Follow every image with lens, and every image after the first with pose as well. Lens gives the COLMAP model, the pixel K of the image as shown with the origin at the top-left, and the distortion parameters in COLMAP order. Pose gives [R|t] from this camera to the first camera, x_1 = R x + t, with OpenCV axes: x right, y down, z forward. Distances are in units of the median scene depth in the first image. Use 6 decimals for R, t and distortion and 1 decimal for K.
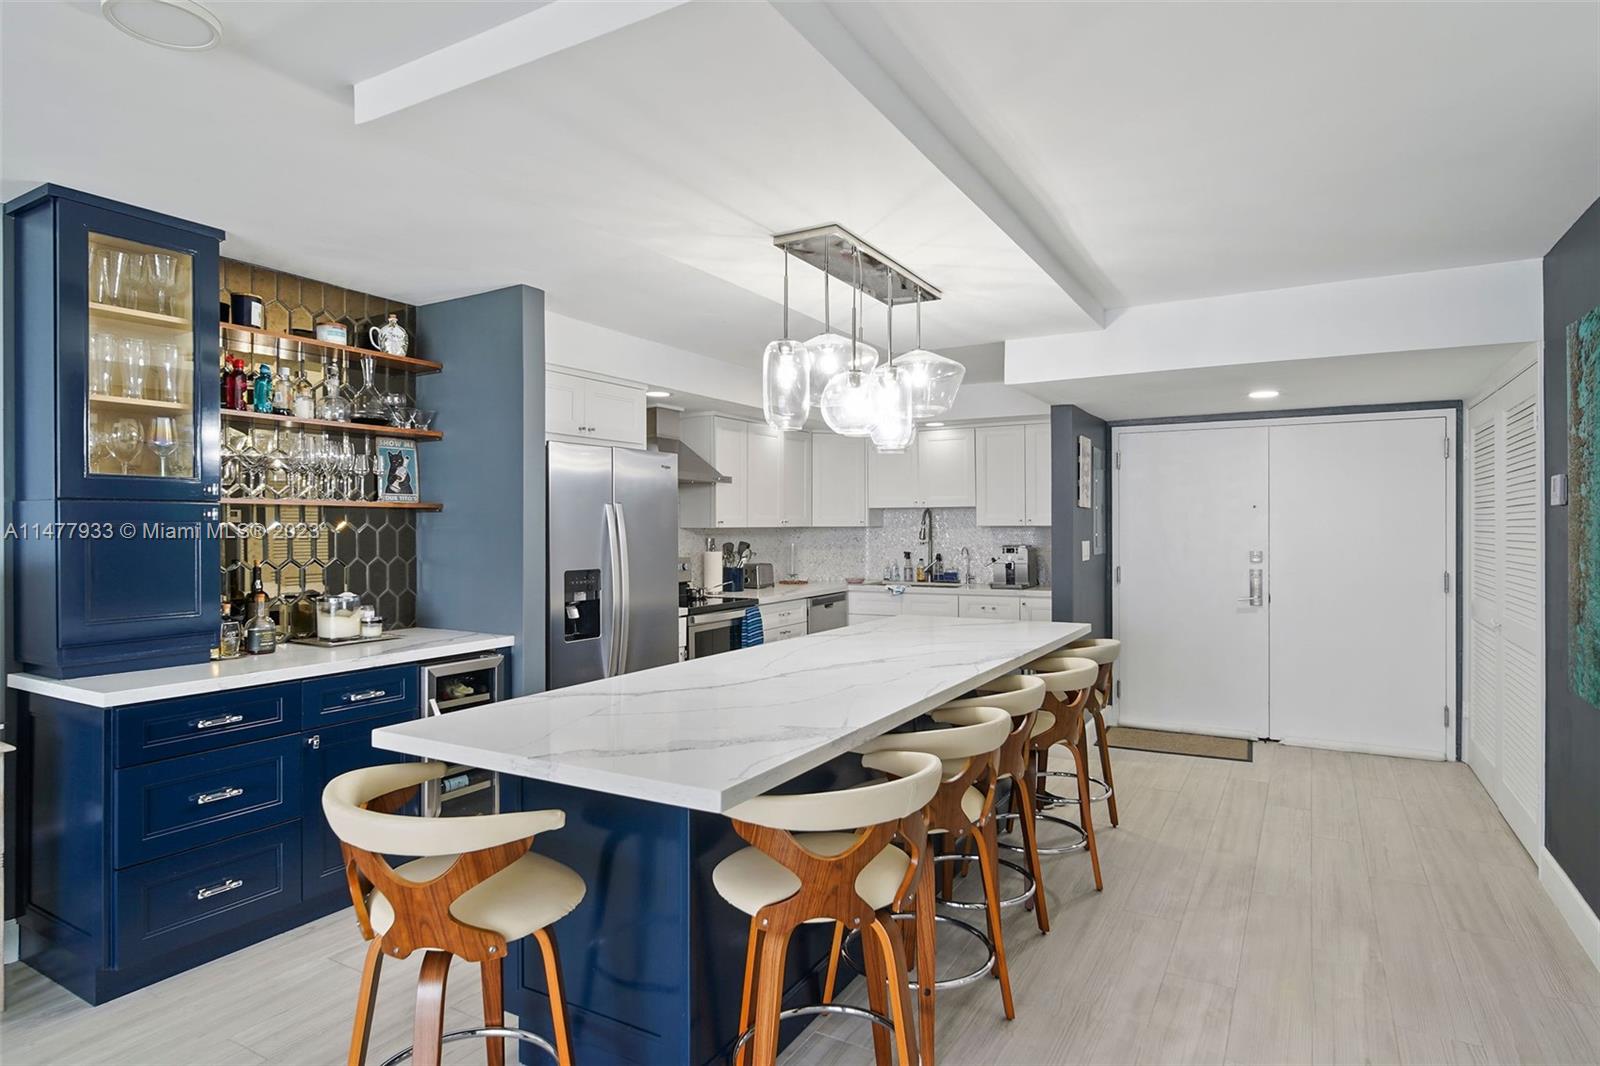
lens RADIAL K [[897.4, 0, 800.0], [0, 897.4, 533.0], [0, 0, 1]] dist [0.006881, 0.001074]
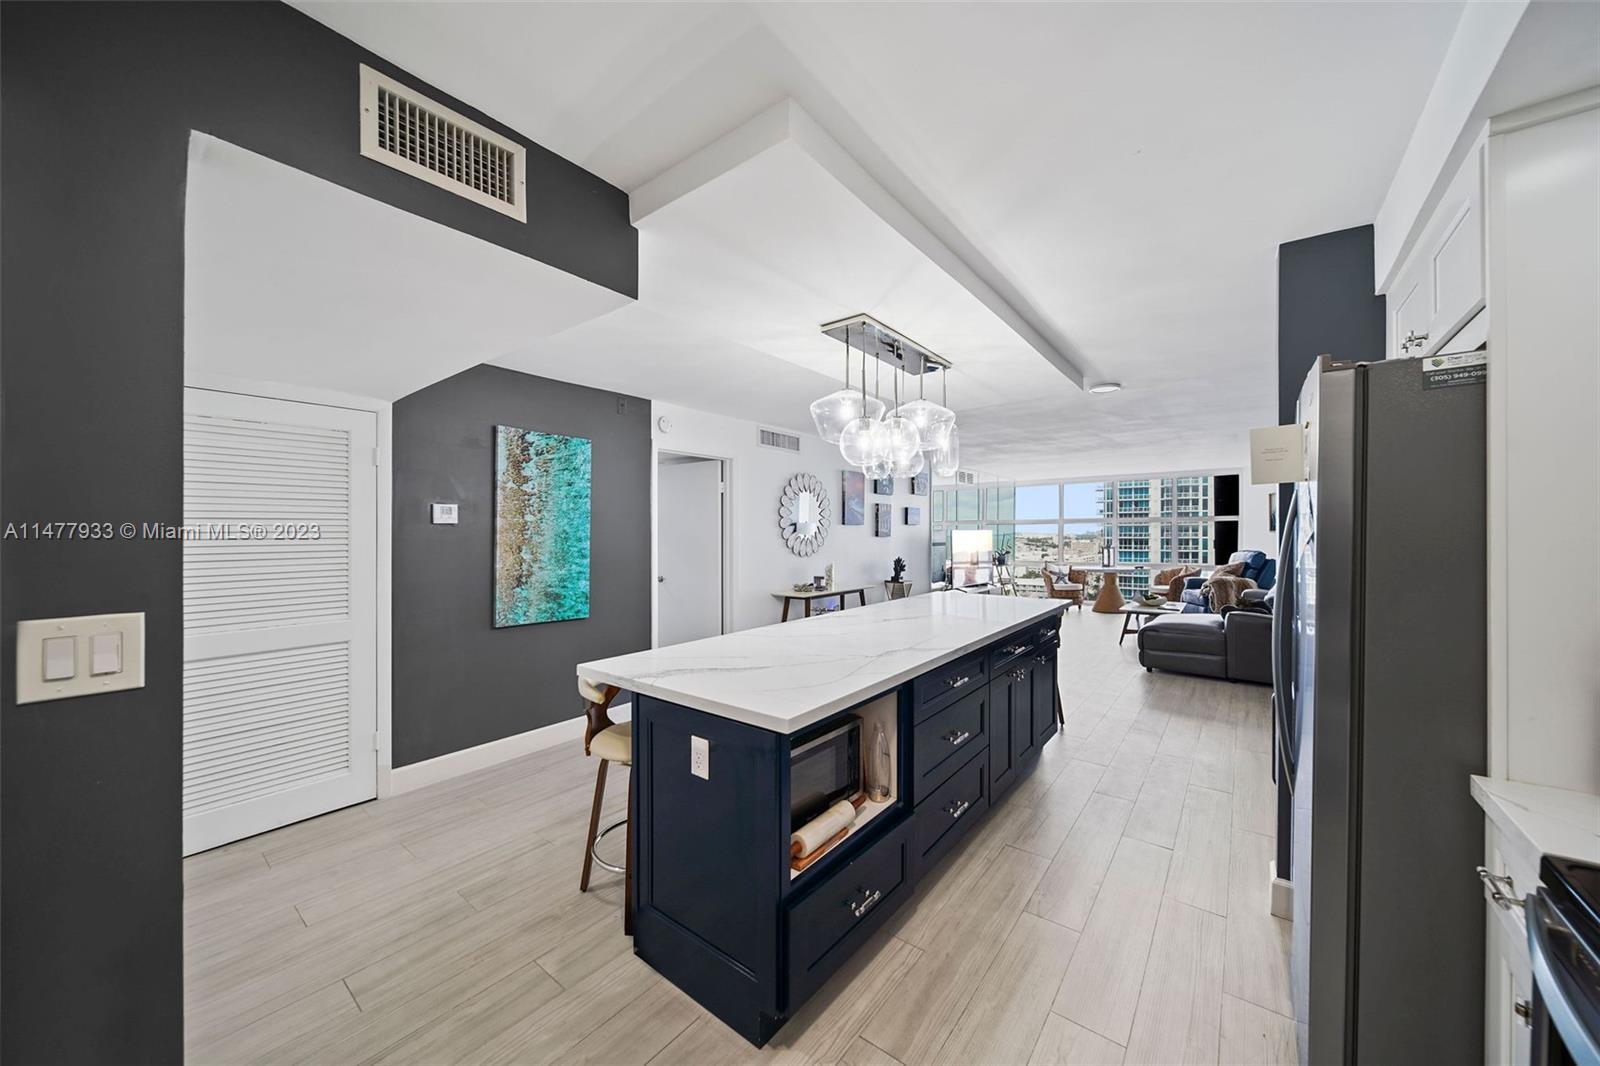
lens RADIAL K [[550.9, 0, 805.1], [0, 550.9, 528.6], [0, 0, 1]] dist [0.016654, 0.000018]
pose [[-0.991303, 0.009249, 0.131274, 0.066305], [0.008468, 0.999943, -0.006504, -0.007003], [-0.131327, -0.005336, -0.991325, 1.364731]]
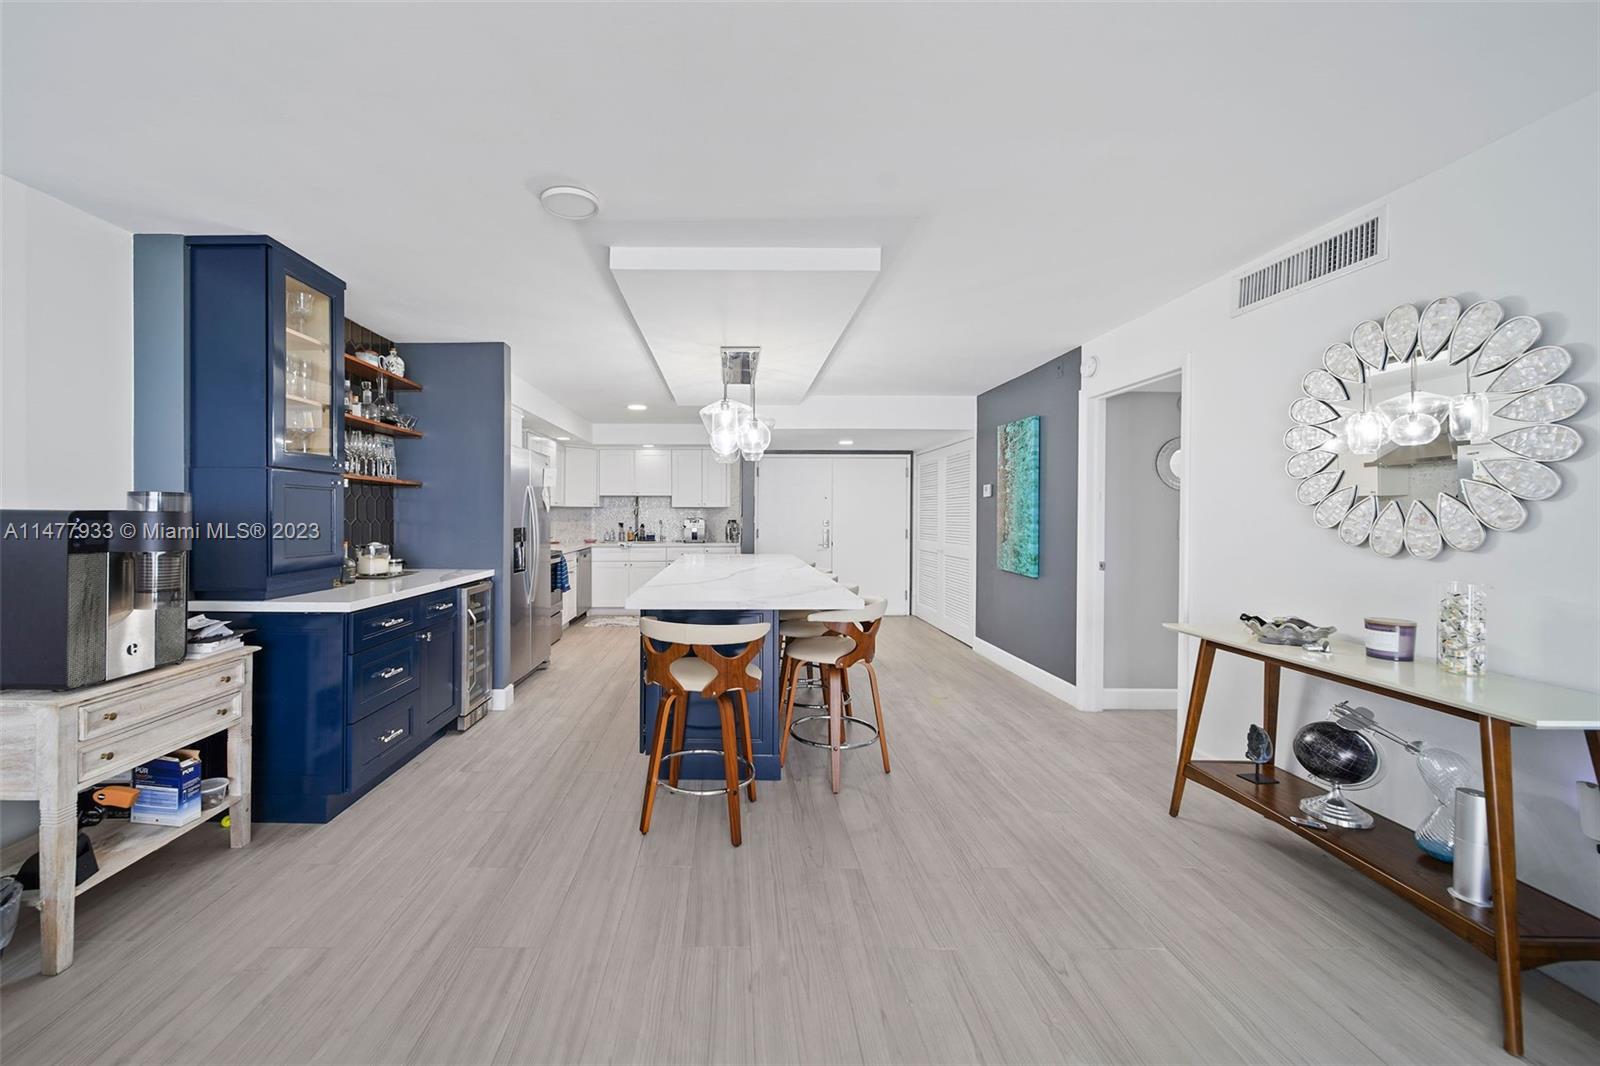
lens RADIAL K [[611.4, 0, 725.8], [0, 611.4, 515.7], [0, 0, 1]] dist [0.000114, -0.000018]
pose [[0.873656, 0.006751, 0.486497, -0.447389], [-0.004165, 0.999971, -0.006396, 0.025961], [-0.486526, 0.003561, 0.873659, -0.096260]]
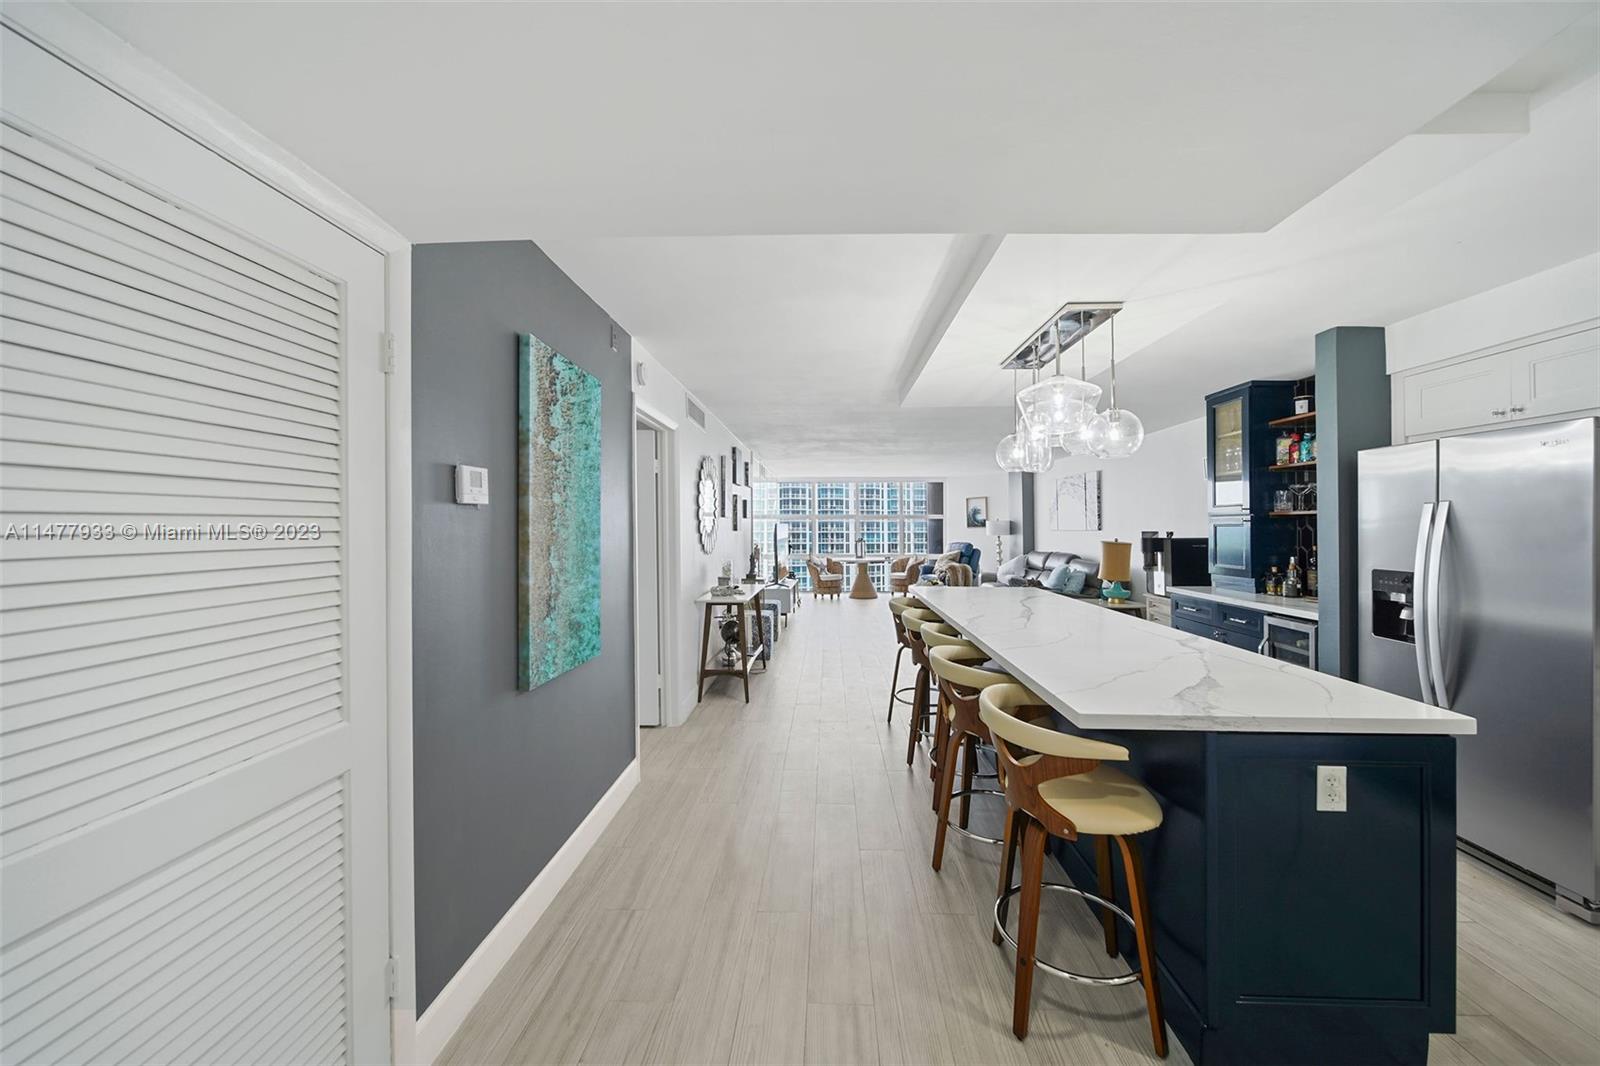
lens RADIAL K [[567.9, 0, 800.7], [0, 567.9, 516.3], [0, 0, 1]] dist [0.004565, -0.004366]
pose [[-0.886362, -0.006713, -0.462943, 0.599165], [0.000090, 0.999892, -0.014671, -0.007898], [0.462992, -0.013045, -0.886266, 1.158226]]
